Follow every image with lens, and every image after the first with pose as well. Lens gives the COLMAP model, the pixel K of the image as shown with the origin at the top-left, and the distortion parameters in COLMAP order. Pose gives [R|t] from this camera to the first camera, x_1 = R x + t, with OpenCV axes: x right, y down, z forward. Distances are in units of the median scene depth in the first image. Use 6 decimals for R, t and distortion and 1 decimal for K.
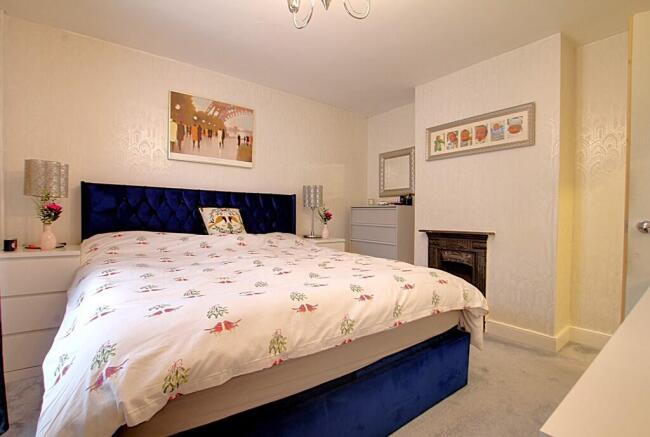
lens RADIAL K [[296.2, 0, 323.7], [0, 296.2, 219.8], [0, 0, 1]] dist [-0.026354, 0.000143]
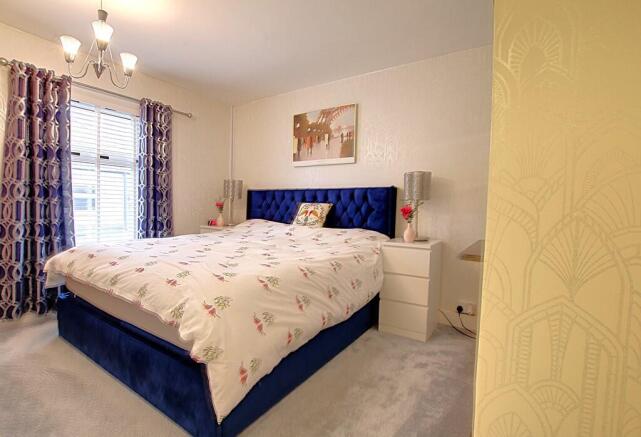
lens RADIAL K [[308.7, 0, 318.4], [0, 308.7, 215.3], [0, 0, 1]] dist [-0.002647, -0.000044]
pose [[0.333028, 0.012129, -0.942839, 0.765402], [-0.032749, 0.999463, 0.001290, 0.004288], [0.942348, 0.030448, 0.333246, 0.604008]]
